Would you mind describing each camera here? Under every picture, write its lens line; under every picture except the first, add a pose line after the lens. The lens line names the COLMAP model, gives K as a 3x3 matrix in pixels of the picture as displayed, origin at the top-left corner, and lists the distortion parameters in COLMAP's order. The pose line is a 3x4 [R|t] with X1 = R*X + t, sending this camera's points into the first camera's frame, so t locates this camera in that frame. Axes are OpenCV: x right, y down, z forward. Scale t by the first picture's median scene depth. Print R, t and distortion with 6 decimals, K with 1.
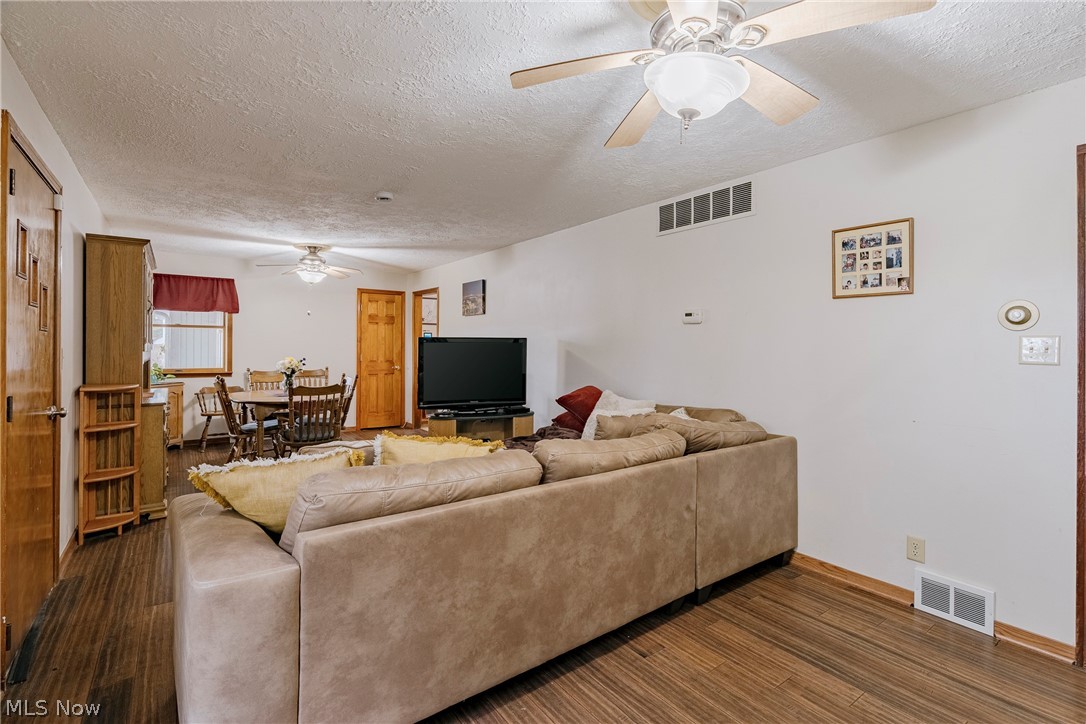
lens RADIAL K [[509.0, 0, 546.1], [0, 509.0, 337.7], [0, 0, 1]] dist [-0.007356, 0.000729]
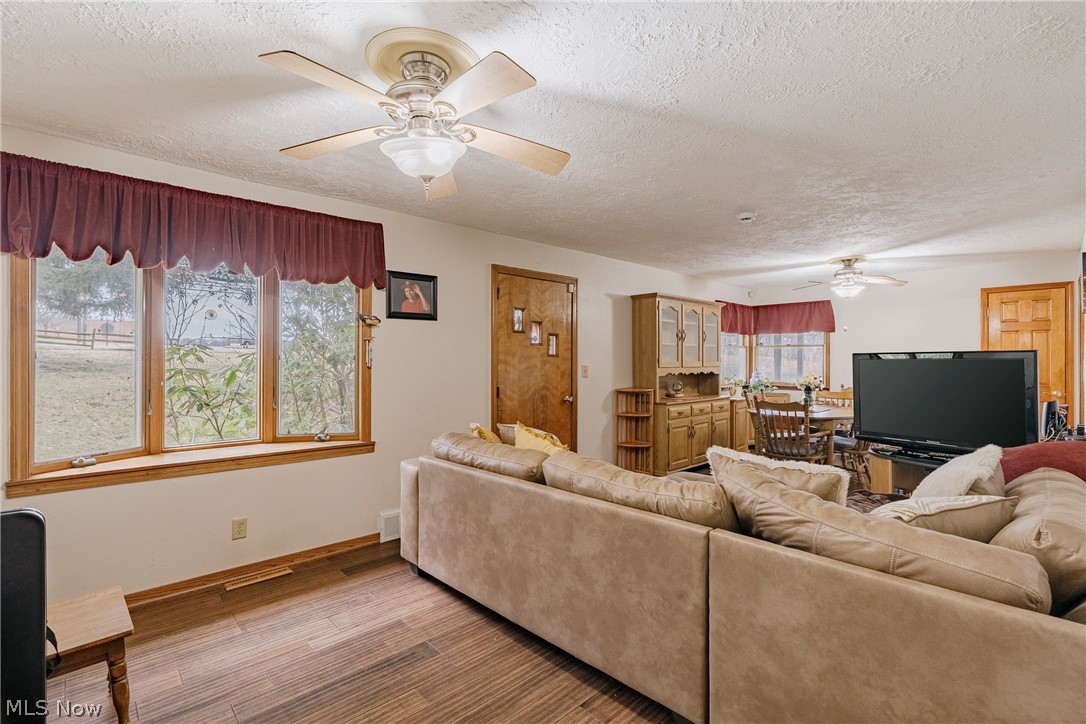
lens RADIAL K [[509.0, 0, 541.9], [0, 509.0, 350.1], [0, 0, 1]] dist [-0.007356, 0.000729]
pose [[0.111452, -0.025297, -0.993448, 0.514546], [0.019551, 0.999538, -0.023258, 0.002784], [0.993577, -0.016830, 0.111895, 0.386714]]
